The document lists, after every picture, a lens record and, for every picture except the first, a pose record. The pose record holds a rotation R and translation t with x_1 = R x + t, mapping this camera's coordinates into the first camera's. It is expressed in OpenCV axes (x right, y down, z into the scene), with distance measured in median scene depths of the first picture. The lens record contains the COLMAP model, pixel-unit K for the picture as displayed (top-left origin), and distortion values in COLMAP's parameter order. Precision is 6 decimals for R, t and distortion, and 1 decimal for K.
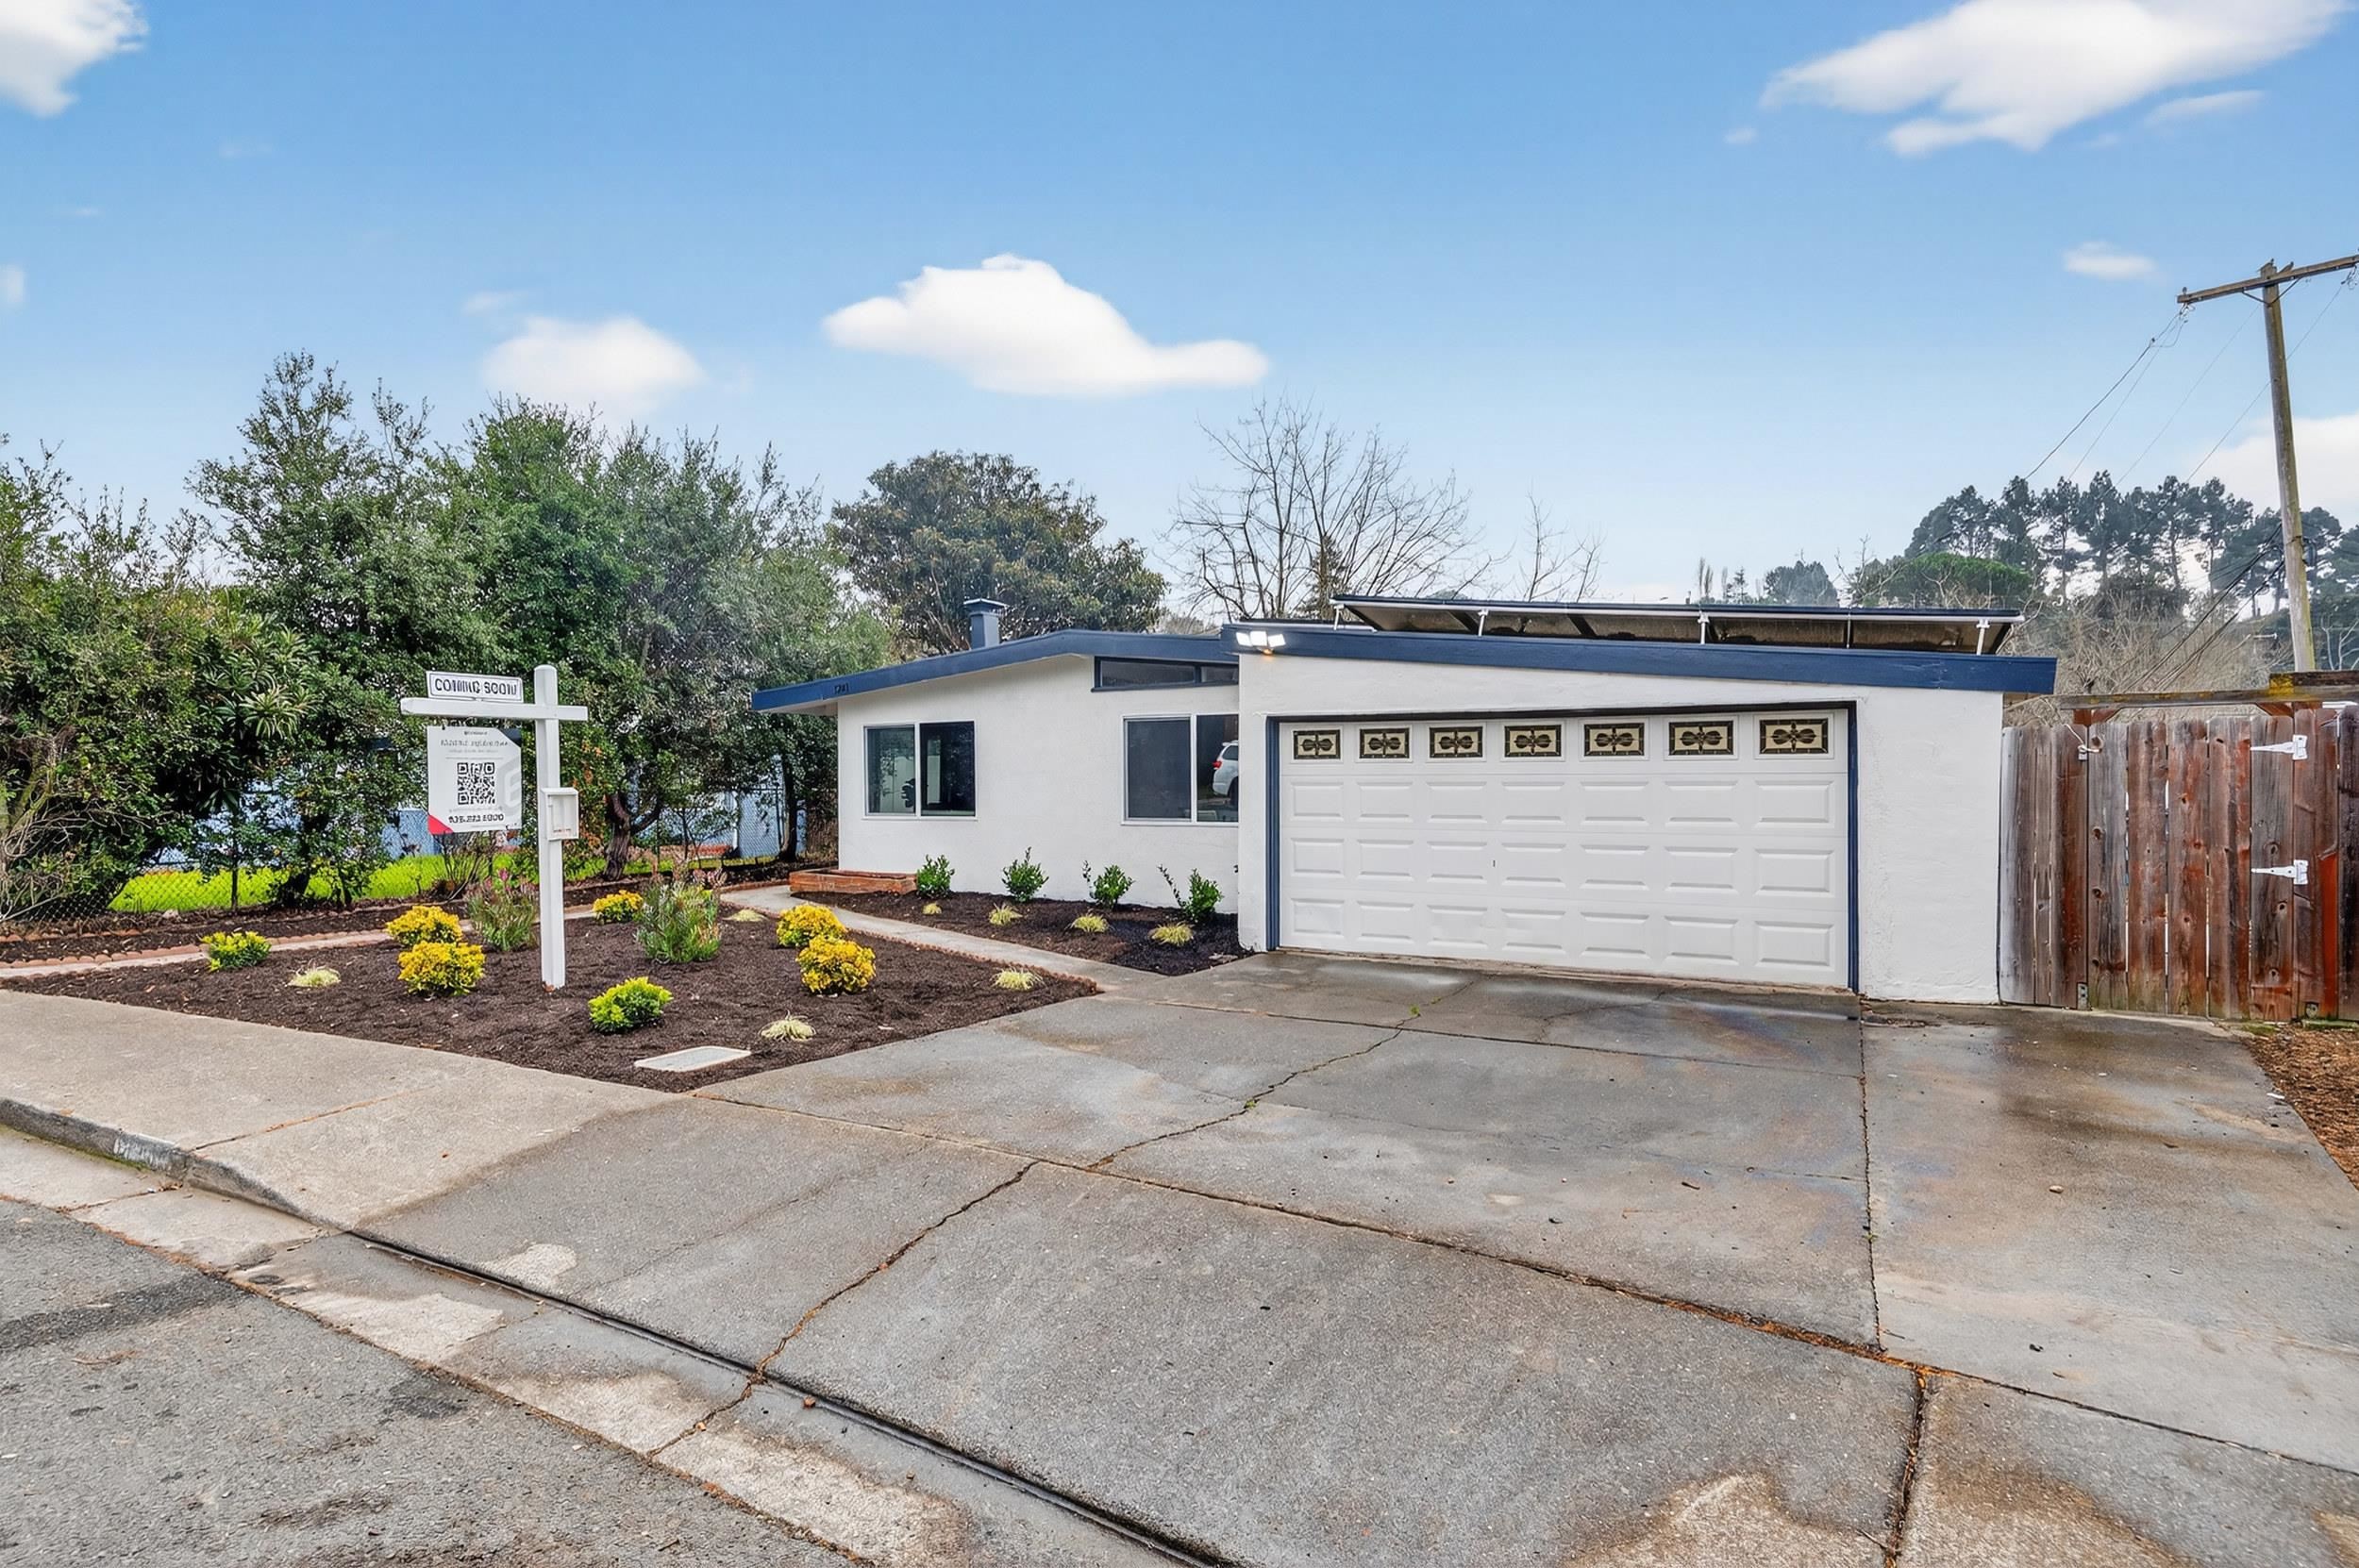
lens RADIAL K [[1328.7, 0, 1179.5], [0, 1328.7, 784.0], [0, 0, 1]] dist [0.001436, 0.001218]
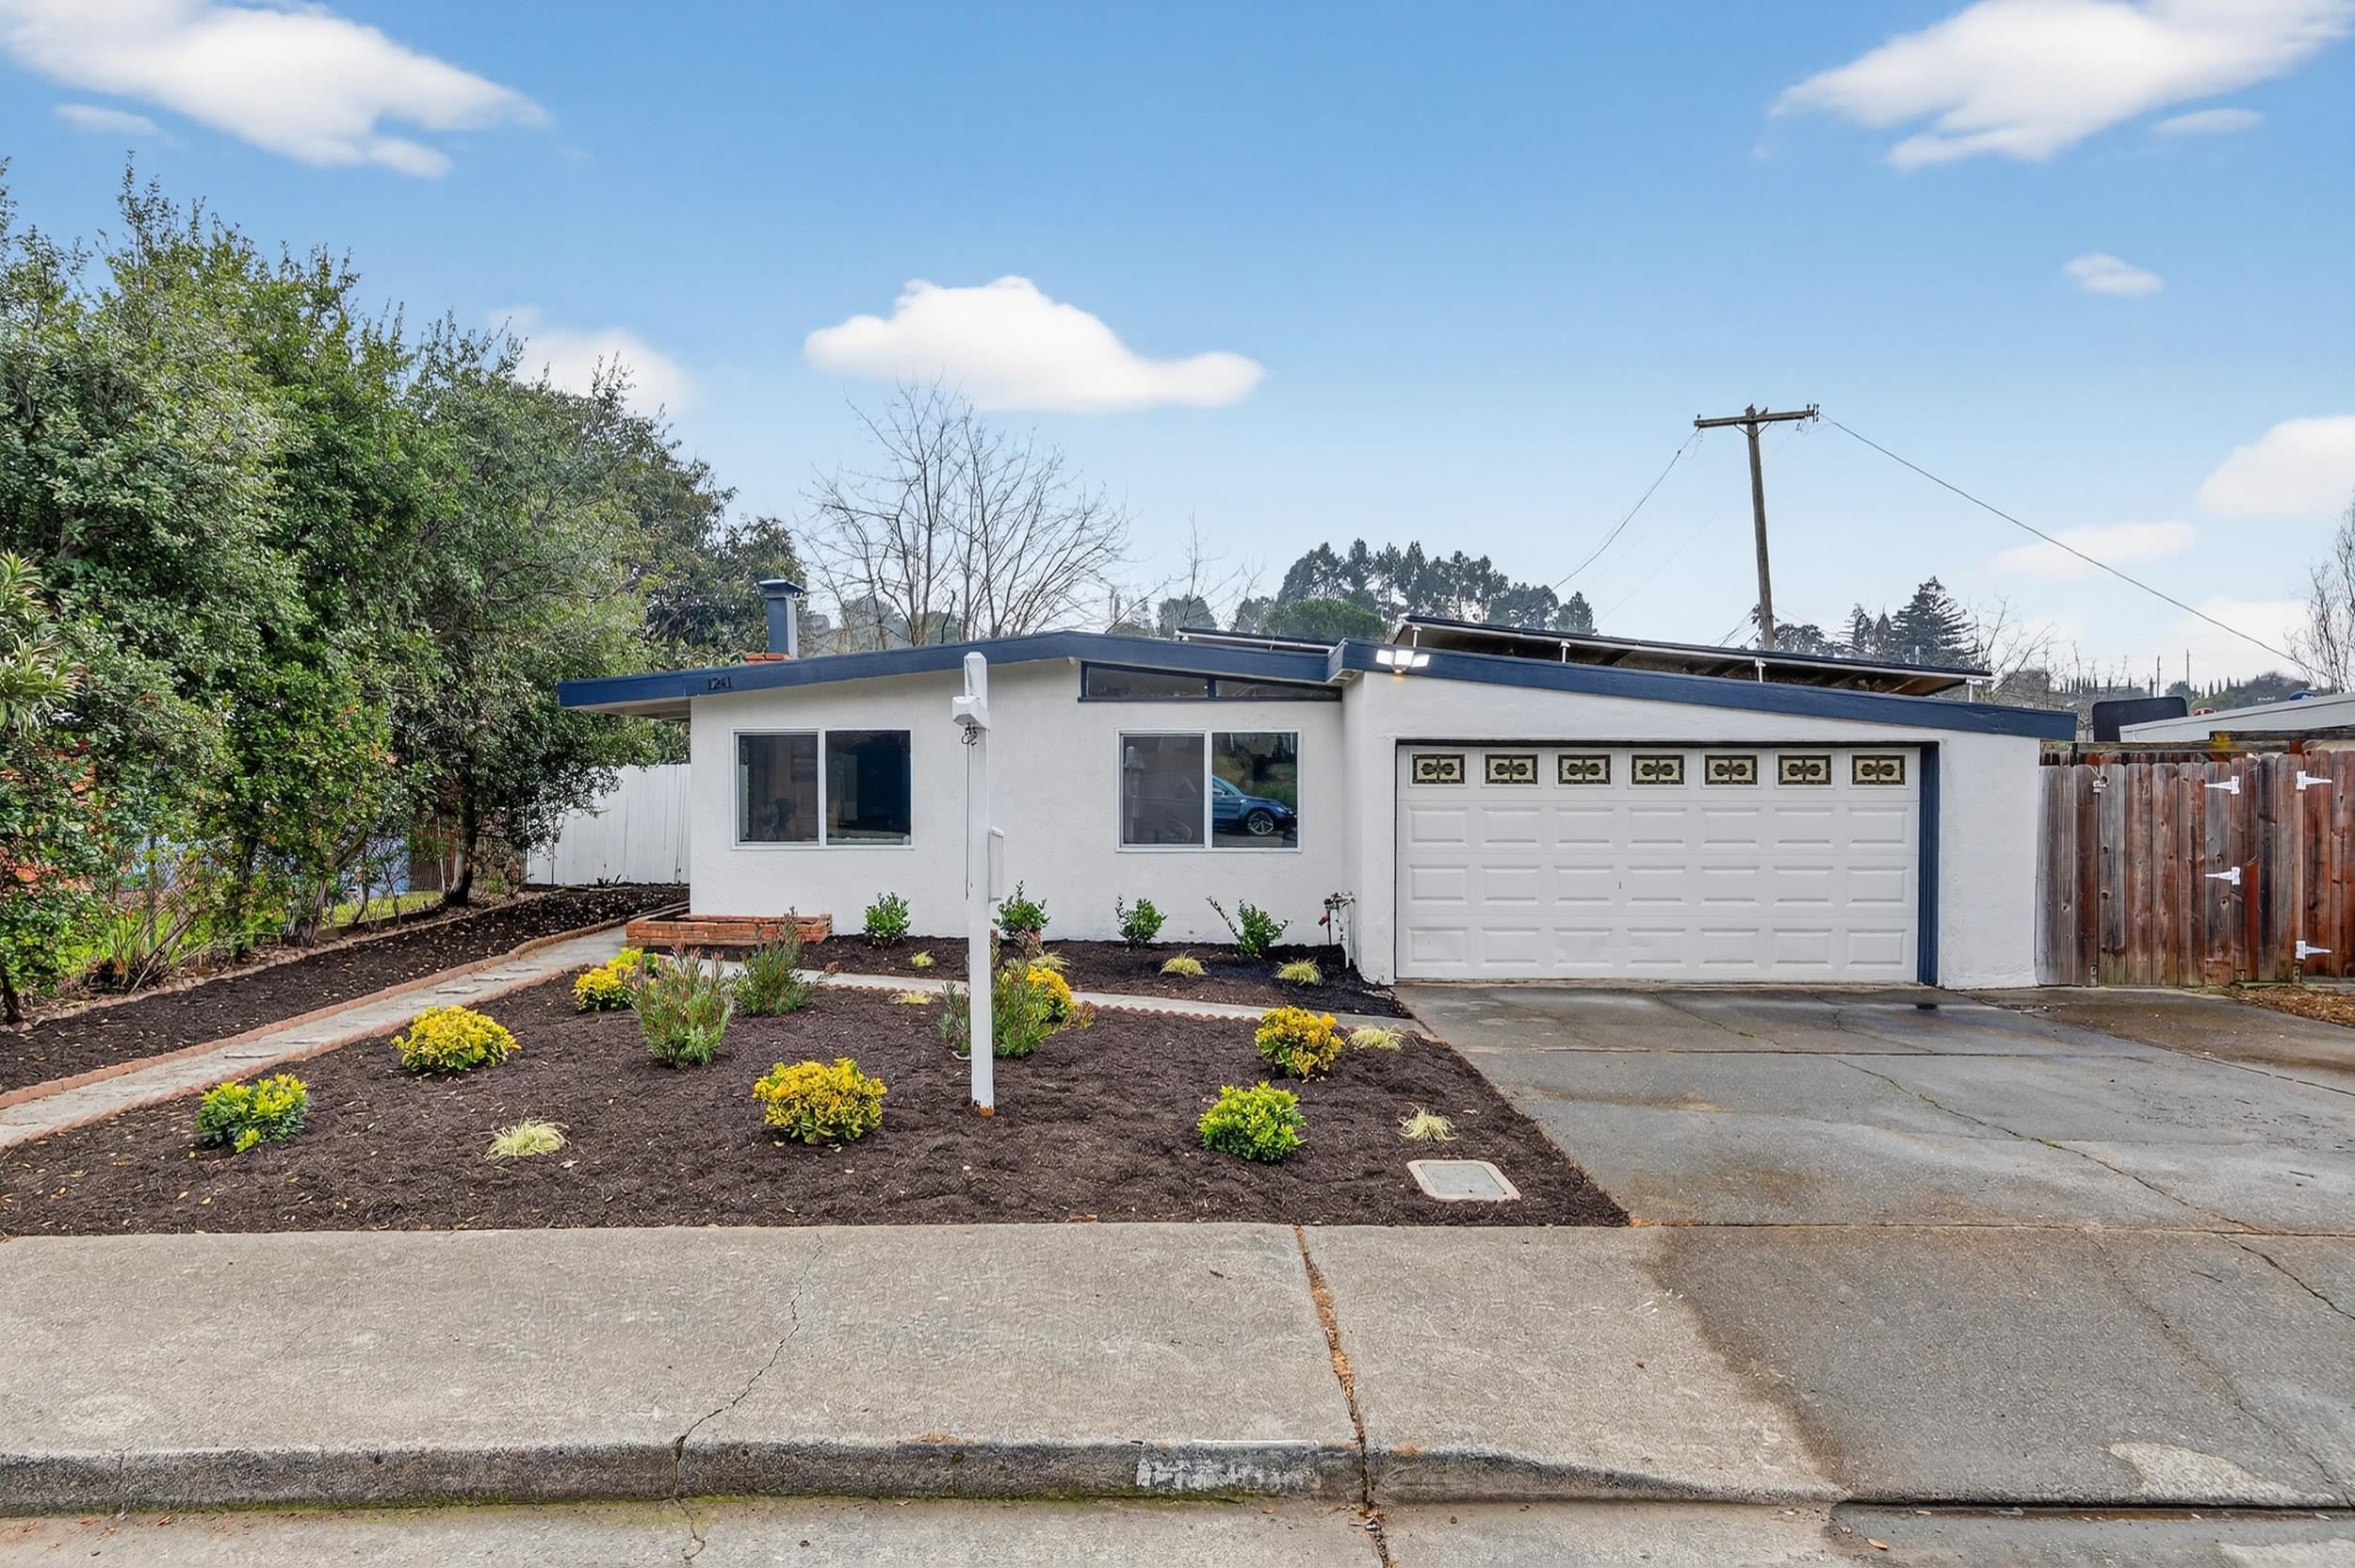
lens RADIAL K [[1326.4, 0, 1177.5], [0, 1326.4, 784.0], [0, 0, 1]] dist [0.001436, 0.001218]
pose [[0.864064, 0.005523, 0.503351, -0.625262], [-0.002833, 0.999977, -0.006109, -0.013765], [-0.503373, 0.003852, 0.864061, 0.286117]]
